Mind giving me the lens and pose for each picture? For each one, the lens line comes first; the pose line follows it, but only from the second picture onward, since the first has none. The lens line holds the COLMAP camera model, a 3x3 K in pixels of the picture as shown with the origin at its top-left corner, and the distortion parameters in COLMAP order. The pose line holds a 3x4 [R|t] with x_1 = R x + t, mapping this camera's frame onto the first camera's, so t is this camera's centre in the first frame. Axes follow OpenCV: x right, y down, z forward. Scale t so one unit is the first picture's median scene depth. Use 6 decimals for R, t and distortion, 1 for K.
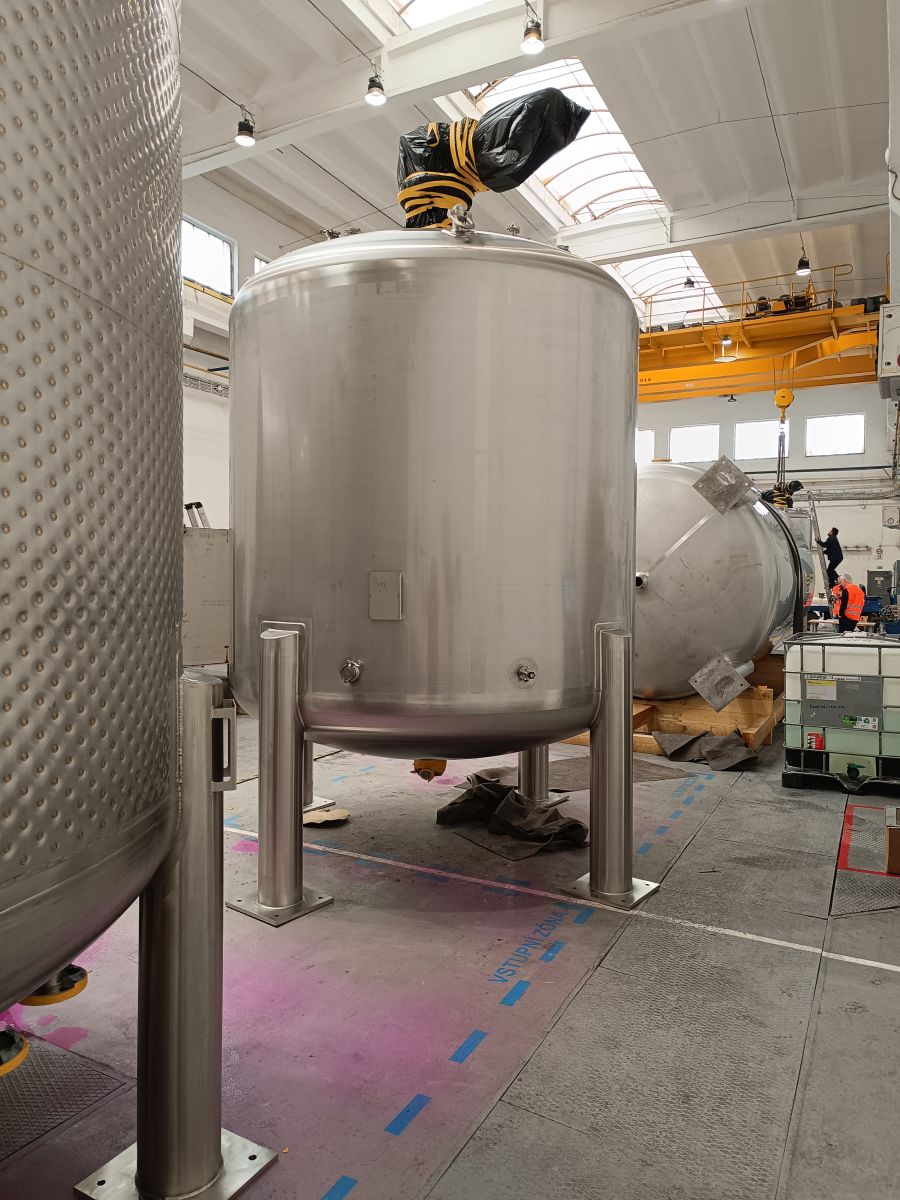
lens RADIAL K [[844.7, 0, 448.2], [0, 844.7, 597.5], [0, 0, 1]] dist [0.020920, -0.006573]
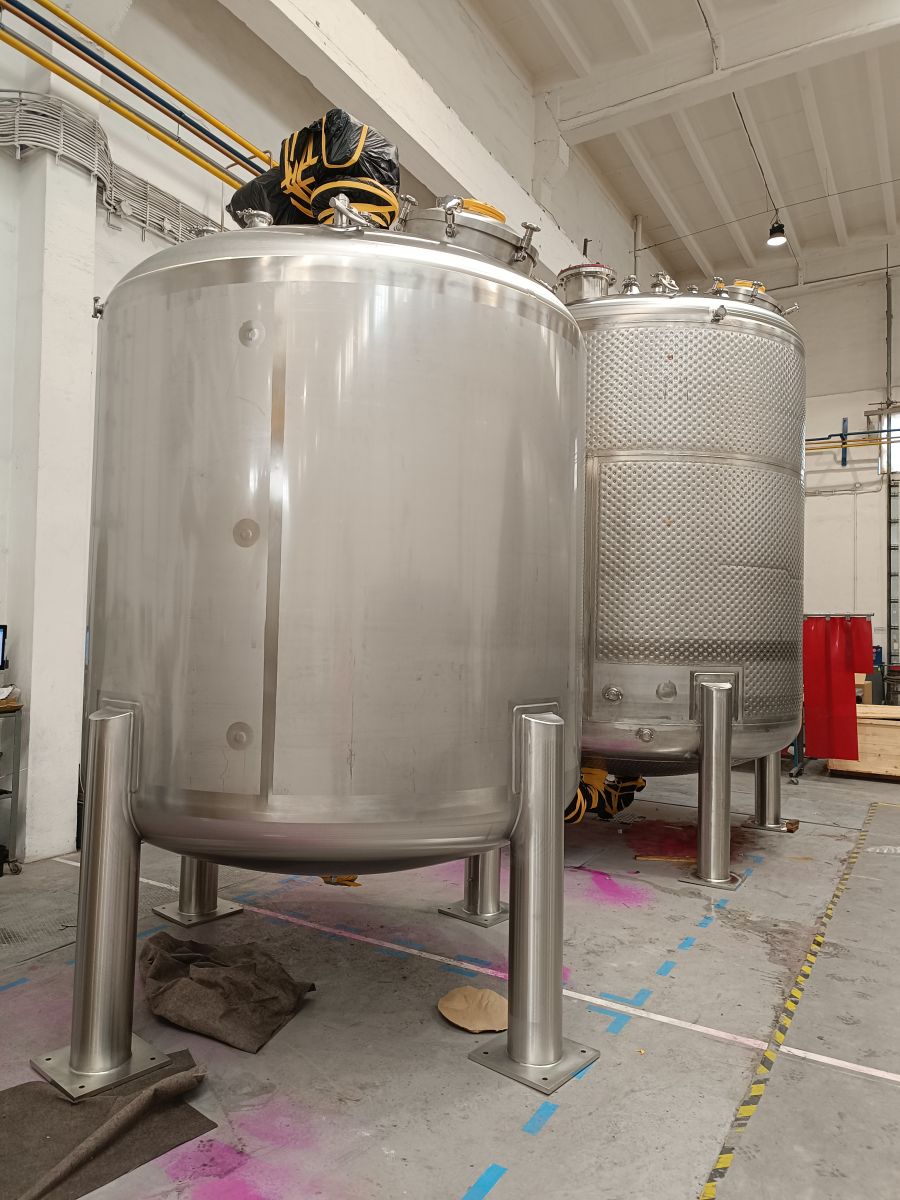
lens RADIAL K [[844.7, 0, 443.9], [0, 844.7, 599.5], [0, 0, 1]] dist [0.020920, -0.006573]
pose [[-0.998271, -0.024794, 0.053294, -0.176467], [-0.024947, 0.999686, -0.002203, -0.074459], [-0.053223, -0.003529, -0.998576, 1.984542]]
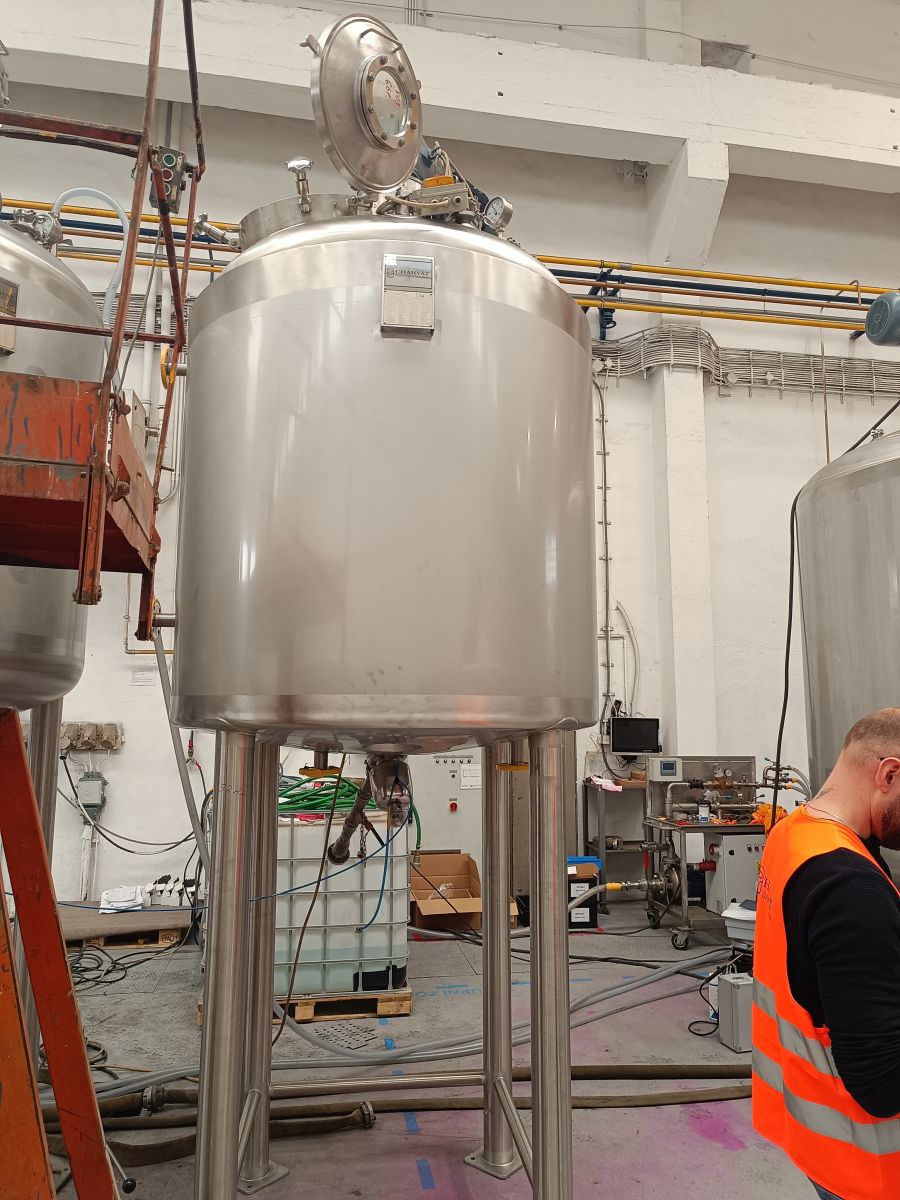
lens RADIAL K [[844.7, 0, 439.6], [0, 844.7, 597.1], [0, 0, 1]] dist [0.020920, -0.006573]
pose [[-0.616928, 0.098064, 0.780887, -0.523155], [0.022447, 0.993996, -0.107092, -0.091592], [-0.786700, -0.048539, -0.615425, 2.142200]]
